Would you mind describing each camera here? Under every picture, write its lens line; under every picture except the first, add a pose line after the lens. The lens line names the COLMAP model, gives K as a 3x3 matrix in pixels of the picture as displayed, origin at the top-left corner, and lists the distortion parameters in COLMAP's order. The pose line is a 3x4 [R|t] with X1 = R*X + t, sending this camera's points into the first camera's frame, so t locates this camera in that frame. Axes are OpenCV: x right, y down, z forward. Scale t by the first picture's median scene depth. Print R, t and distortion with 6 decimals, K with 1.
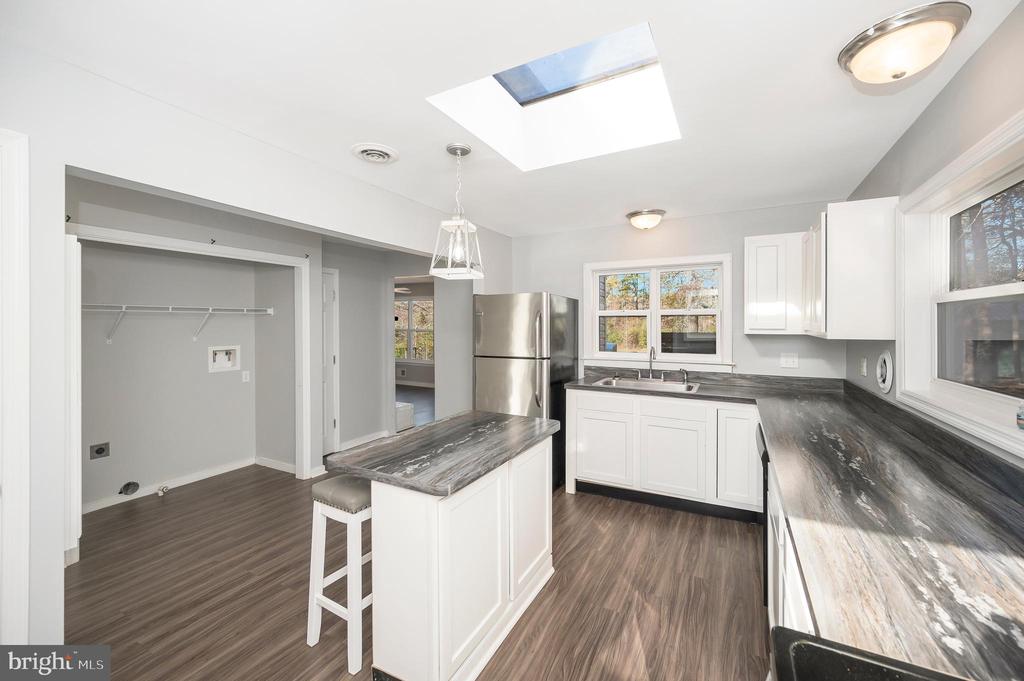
lens RADIAL K [[408.4, 0, 515.6], [0, 408.4, 329.8], [0, 0, 1]] dist [-0.001172, -0.000321]
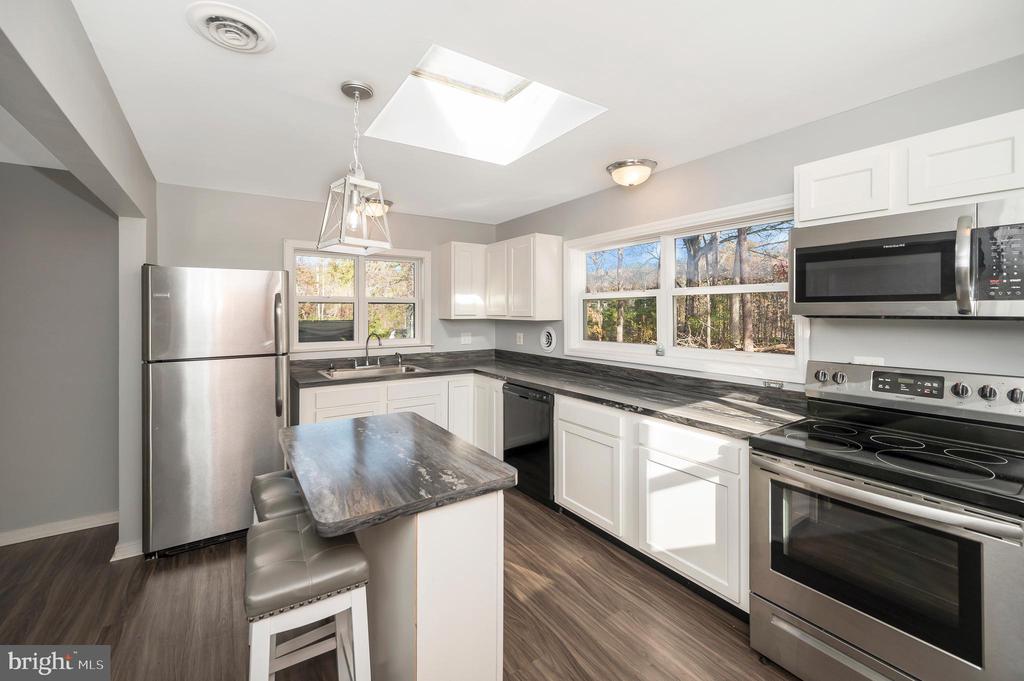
lens RADIAL K [[422.8, 0, 514.1], [0, 422.8, 311.7], [0, 0, 1]] dist [0.000494, -0.000166]
pose [[0.457272, 0.001184, 0.889326, -0.540906], [0.013099, 0.999882, -0.008067, 0.000777], [-0.889231, 0.015338, 0.457202, 0.265579]]
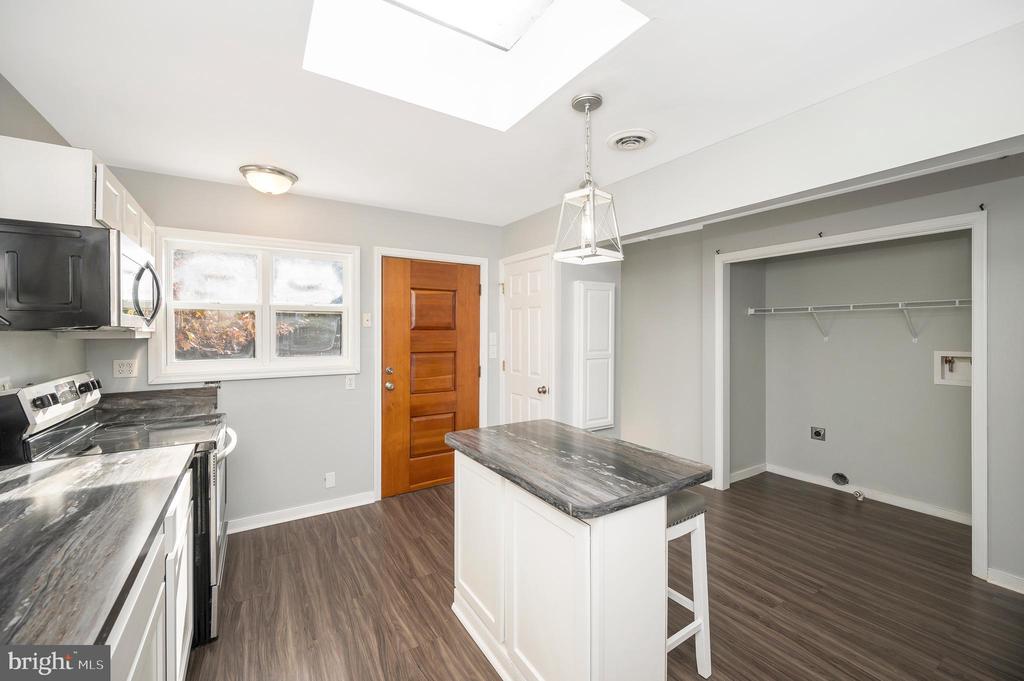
lens RADIAL K [[417.5, 0, 518.4], [0, 417.5, 330.2], [0, 0, 1]] dist [-0.002219, -0.000136]
pose [[-0.486042, 0.002965, -0.873930, 0.488542], [-0.007225, 0.999946, 0.007411, 0.001299], [0.873906, 0.009916, -0.485995, 0.965702]]
